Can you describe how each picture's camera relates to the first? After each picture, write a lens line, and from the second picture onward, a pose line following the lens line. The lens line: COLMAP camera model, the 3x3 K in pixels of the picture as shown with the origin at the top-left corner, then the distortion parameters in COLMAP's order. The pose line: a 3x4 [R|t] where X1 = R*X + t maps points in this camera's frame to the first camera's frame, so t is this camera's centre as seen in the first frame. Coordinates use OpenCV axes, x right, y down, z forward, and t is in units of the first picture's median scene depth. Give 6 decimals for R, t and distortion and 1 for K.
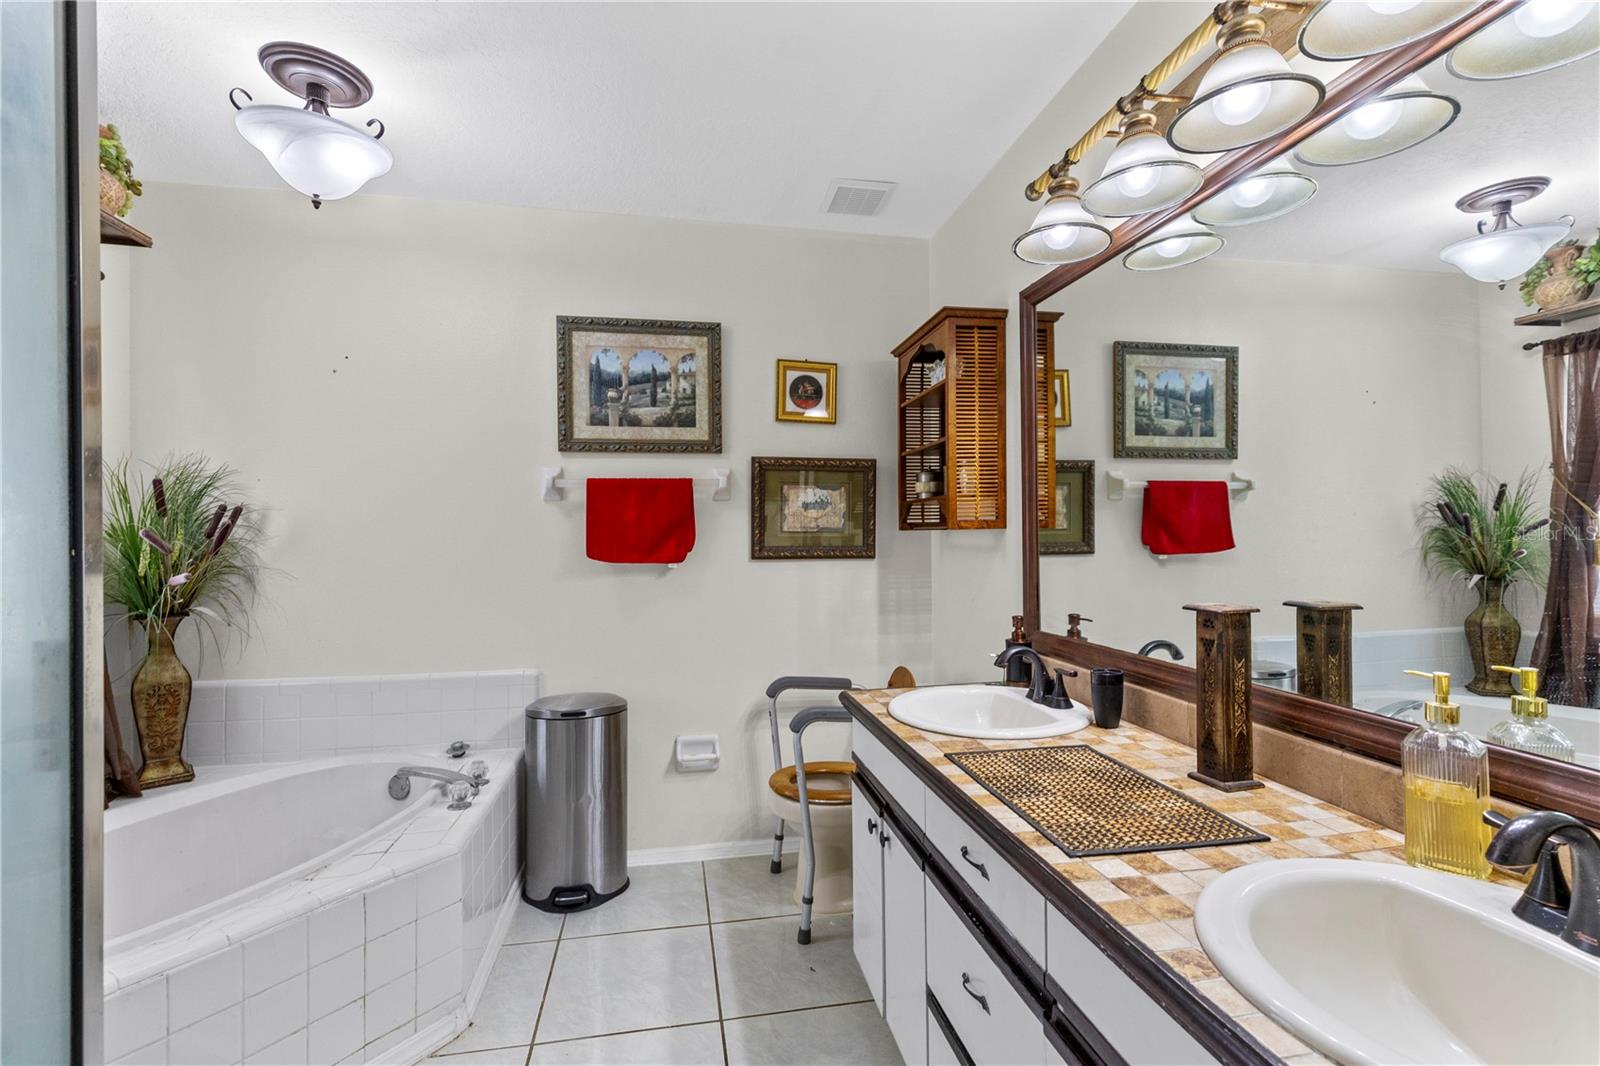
lens RADIAL K [[730.1, 0, 797.9], [0, 730.1, 533.7], [0, 0, 1]] dist [0.000558, 0.000506]
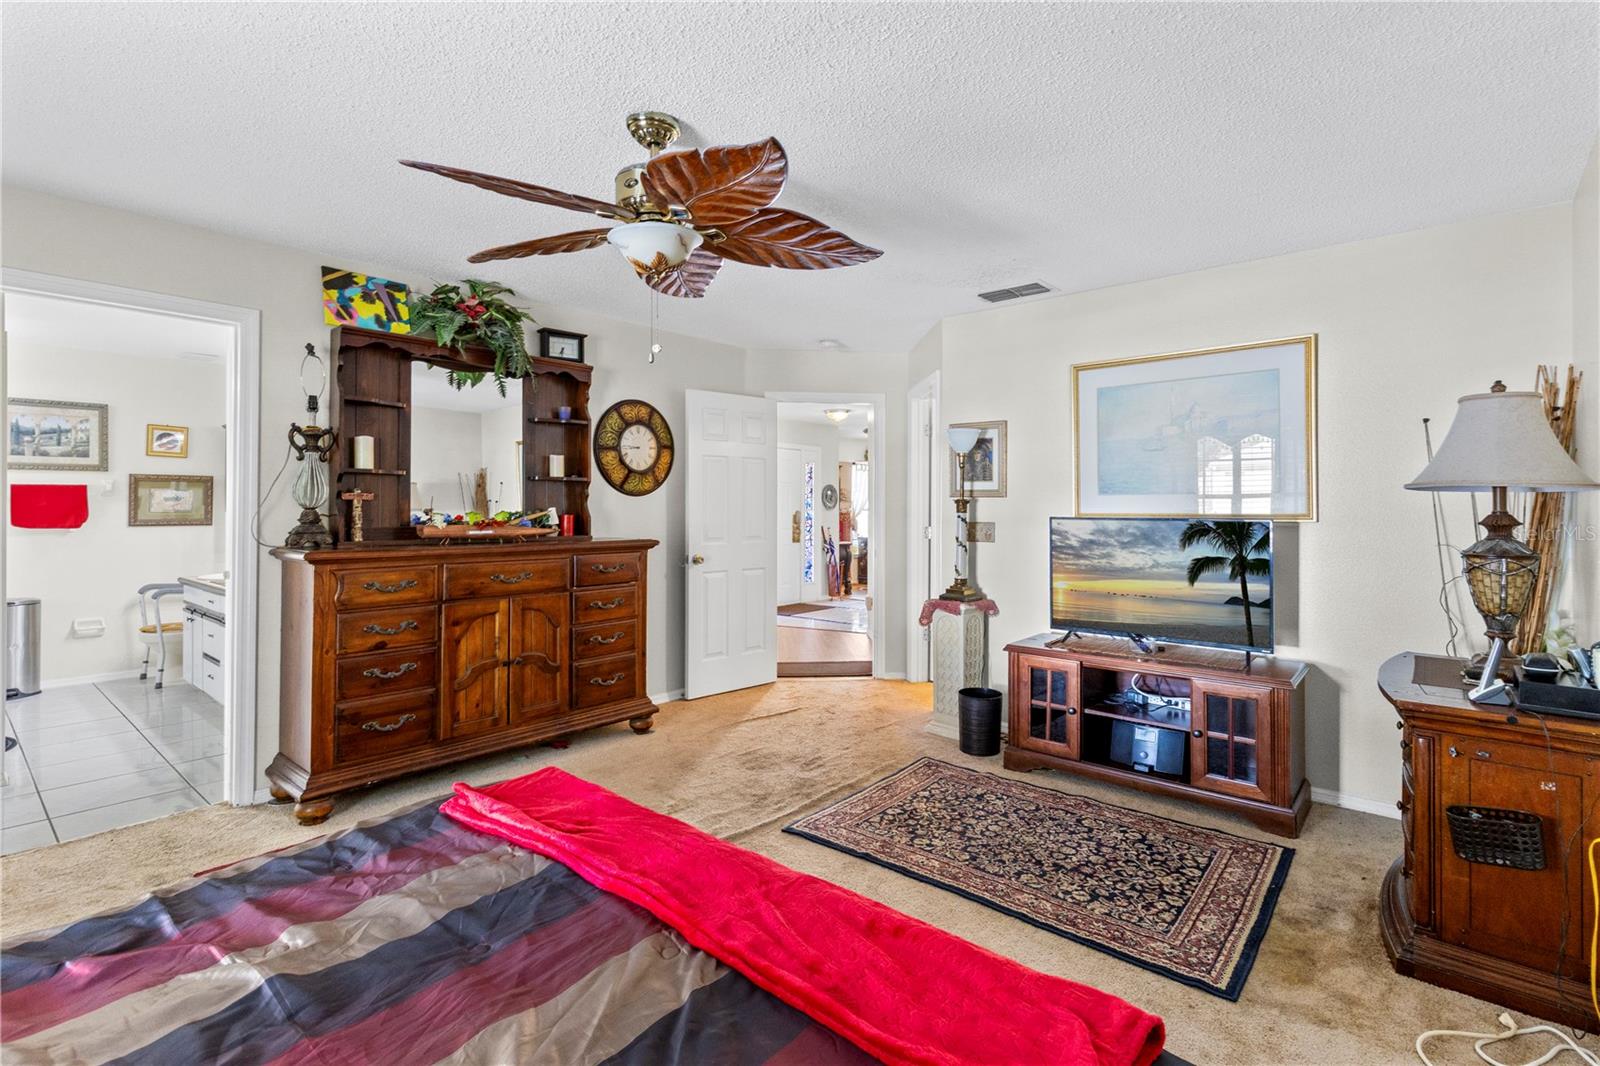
lens RADIAL K [[730.1, 0, 812.4], [0, 730.1, 504.4], [0, 0, 1]] dist [0.000558, 0.000506]
pose [[0.778402, 0.008392, 0.627710, 0.135252], [-0.005364, 0.999963, -0.006717, -0.020336], [-0.627743, 0.001861, 0.778419, -1.700417]]
